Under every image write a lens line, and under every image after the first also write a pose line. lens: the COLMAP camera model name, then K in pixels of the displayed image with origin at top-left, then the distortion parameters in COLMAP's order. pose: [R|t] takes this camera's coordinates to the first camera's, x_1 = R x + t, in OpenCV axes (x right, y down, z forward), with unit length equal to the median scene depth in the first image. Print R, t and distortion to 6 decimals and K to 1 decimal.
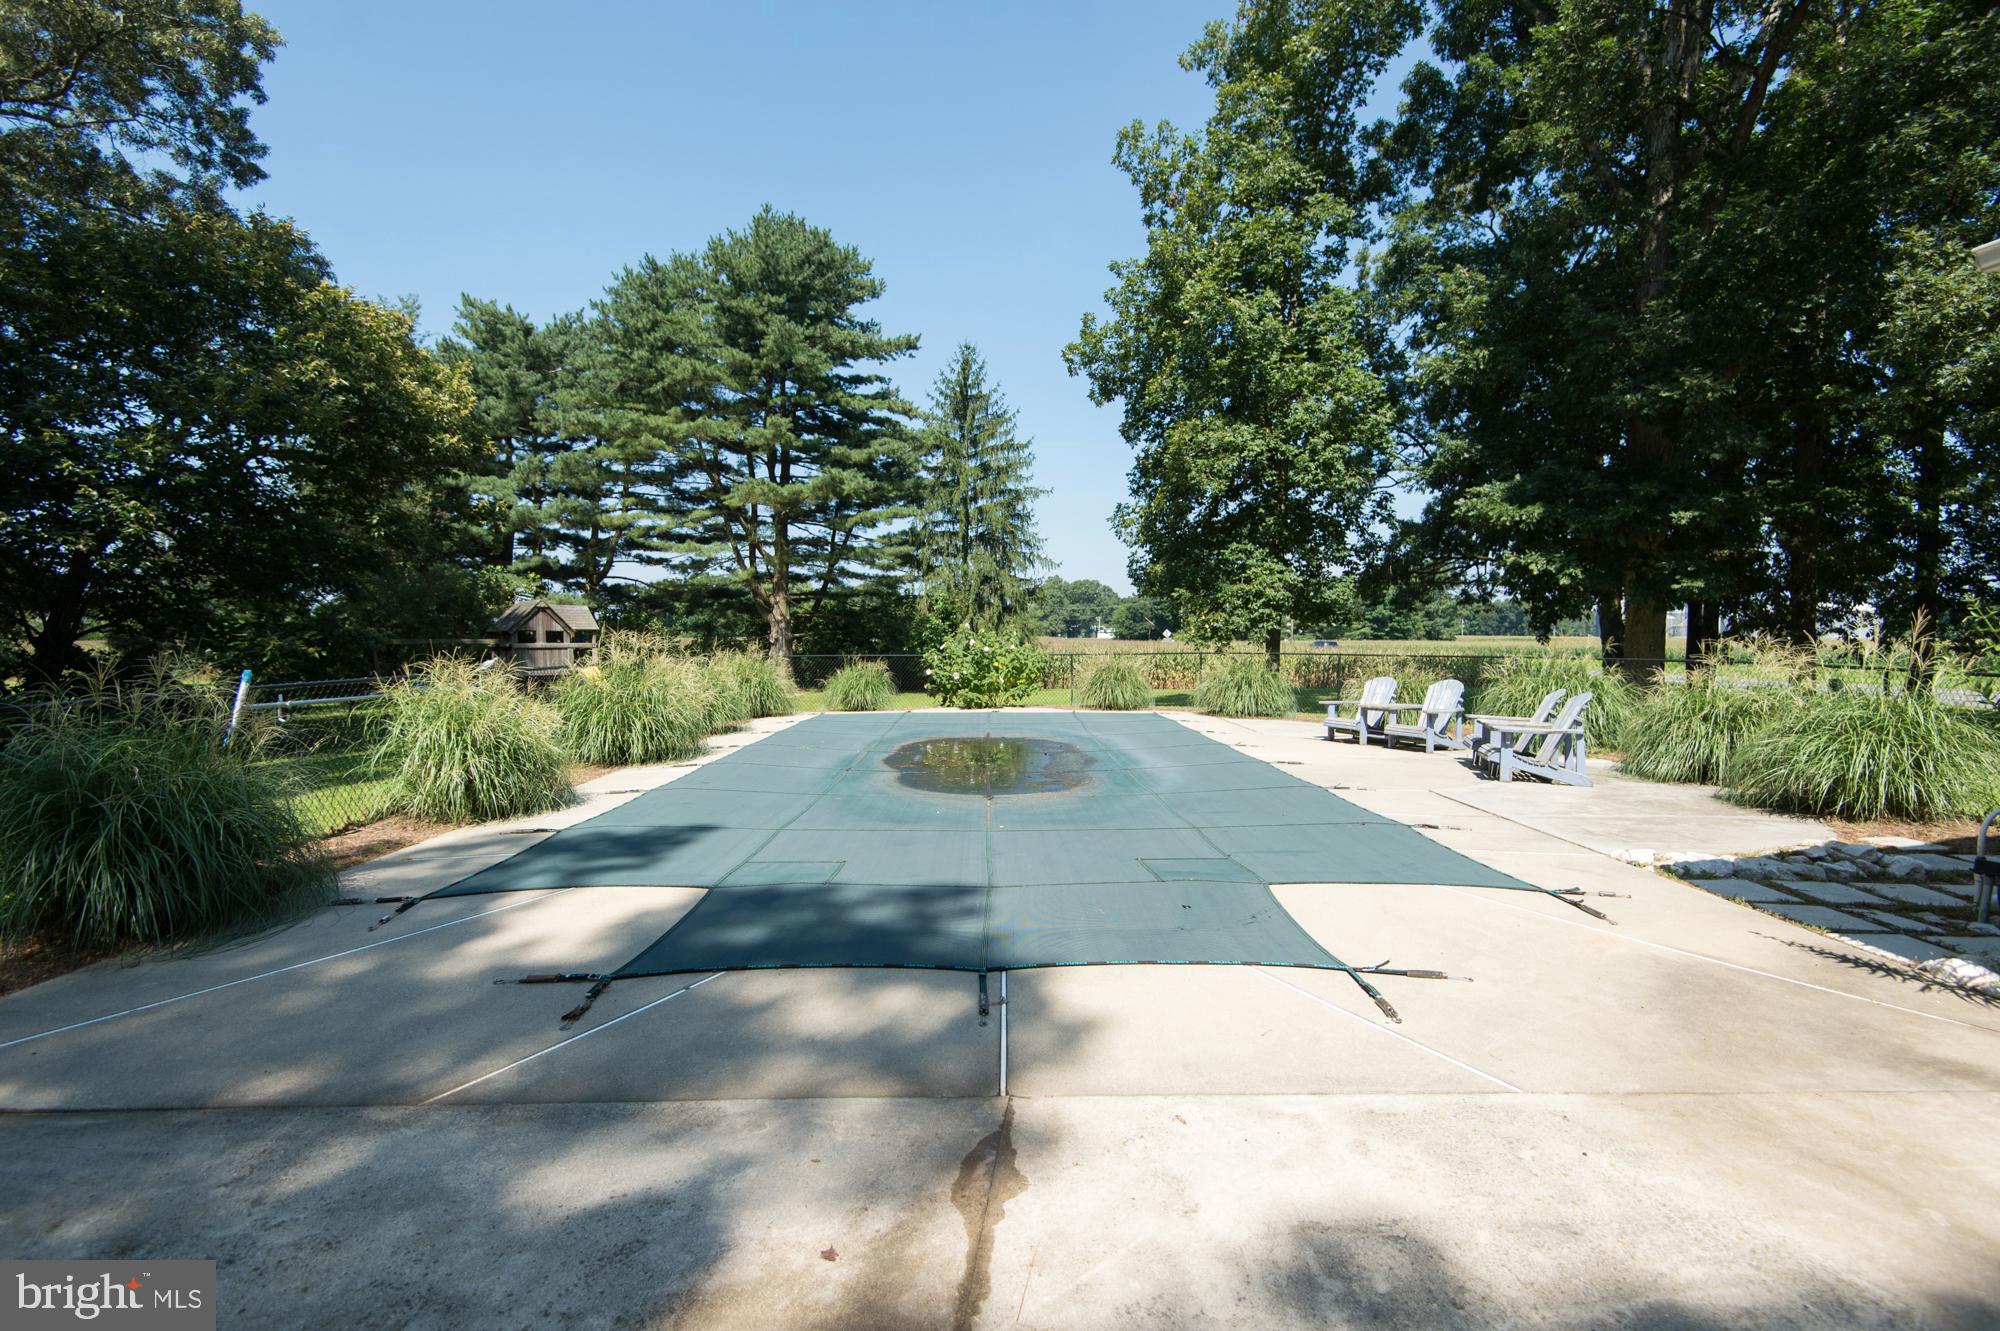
lens RADIAL K [[925.6, 0, 1000.0], [0, 925.6, 665.5], [0, 0, 1]] dist [0.037447, -0.022793]
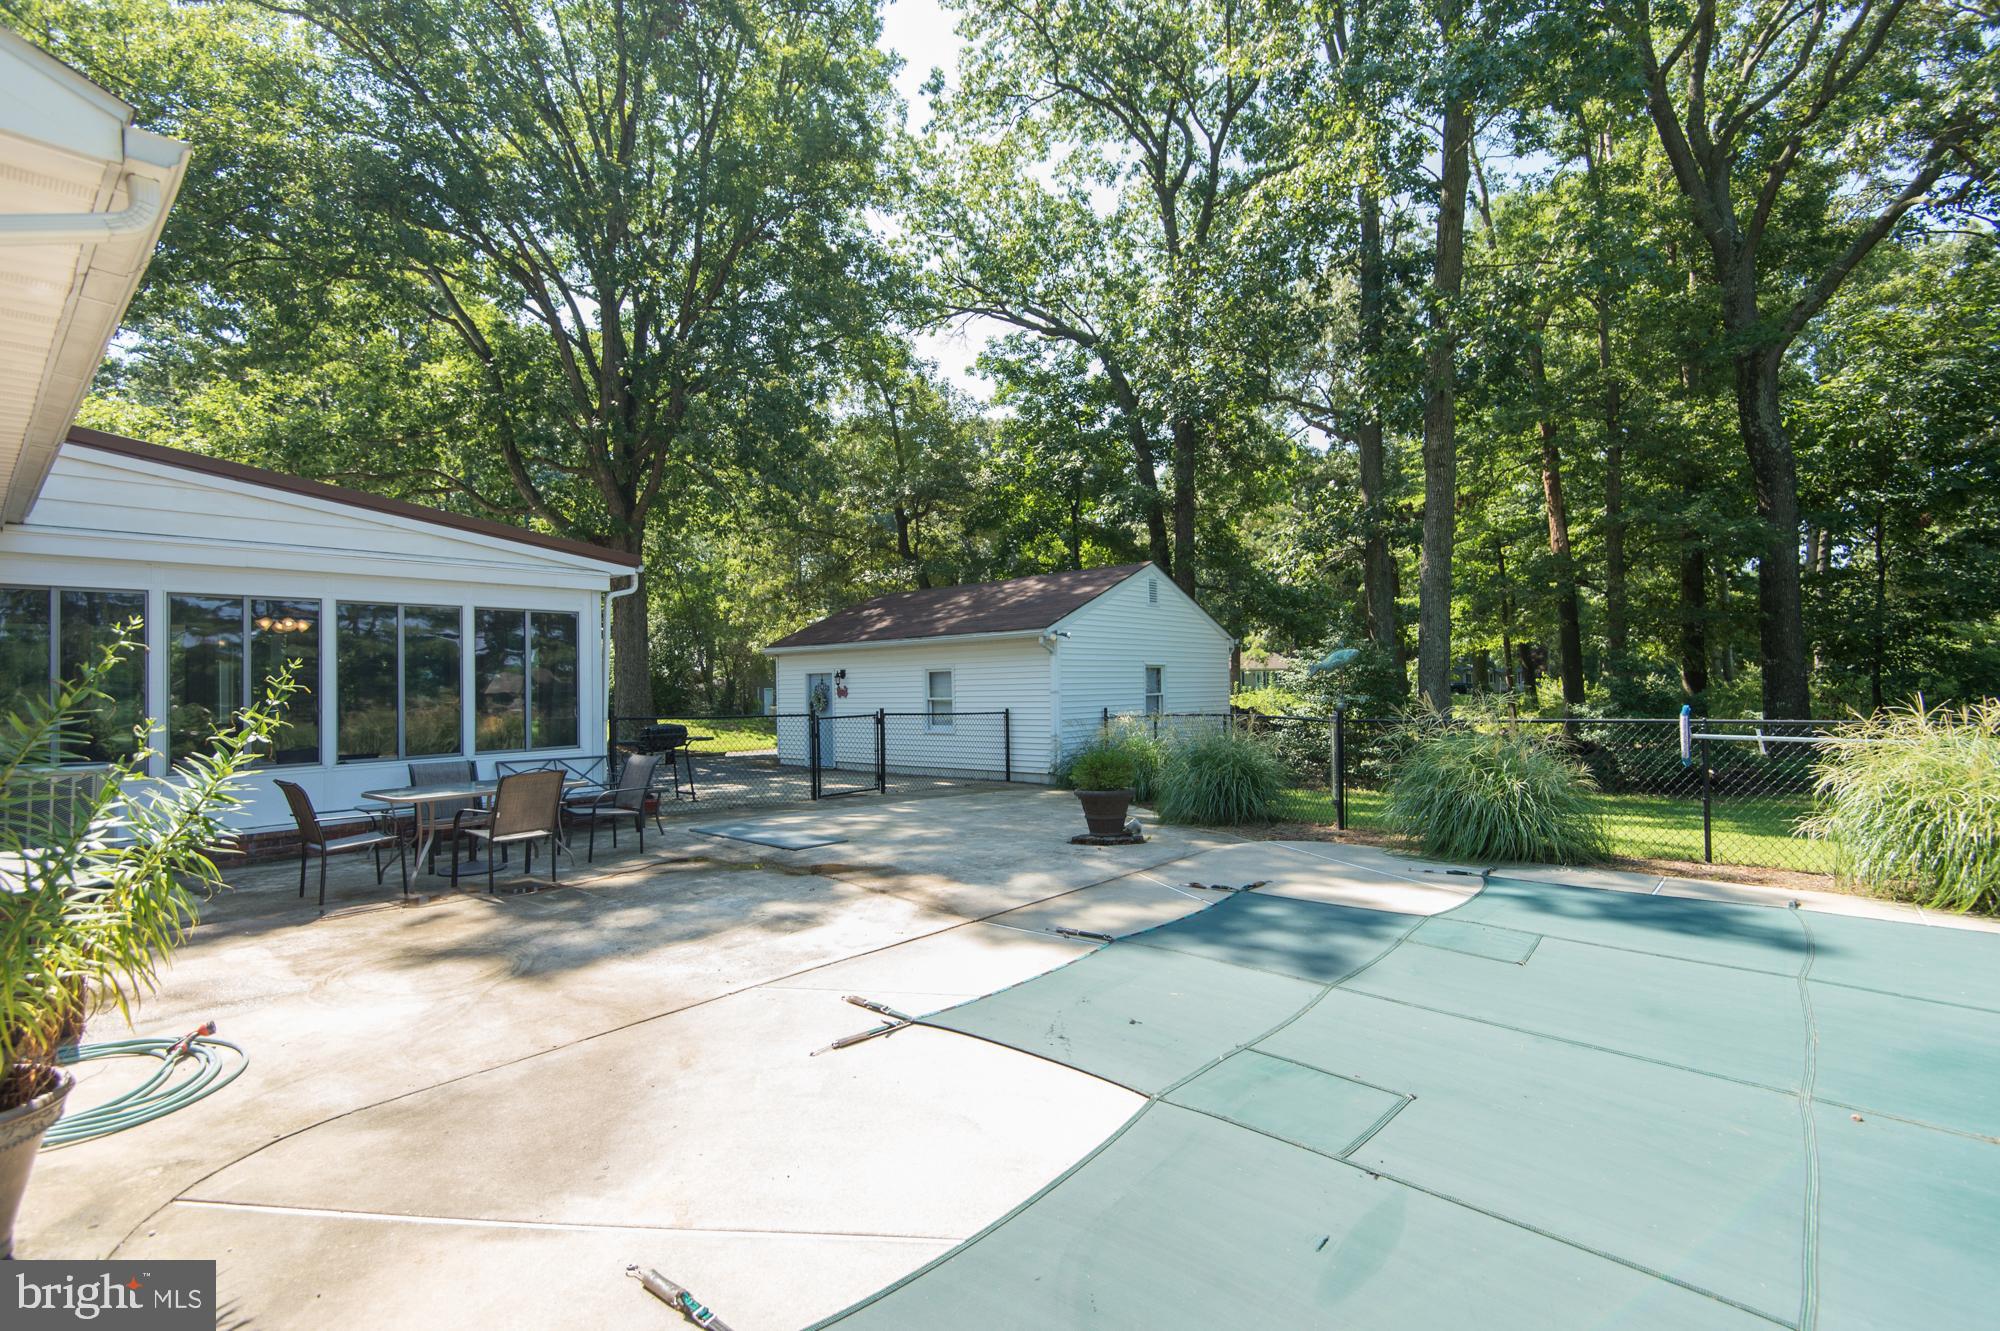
lens RADIAL K [[928.6, 0, 1000.1], [0, 928.6, 656.9], [0, 0, 1]] dist [0.014293, -0.007634]
pose [[-0.687378, -0.009116, -0.726242, 0.172018], [-0.008878, 0.999952, -0.004149, -0.011503], [0.726245, 0.003596, -0.687426, 0.289783]]
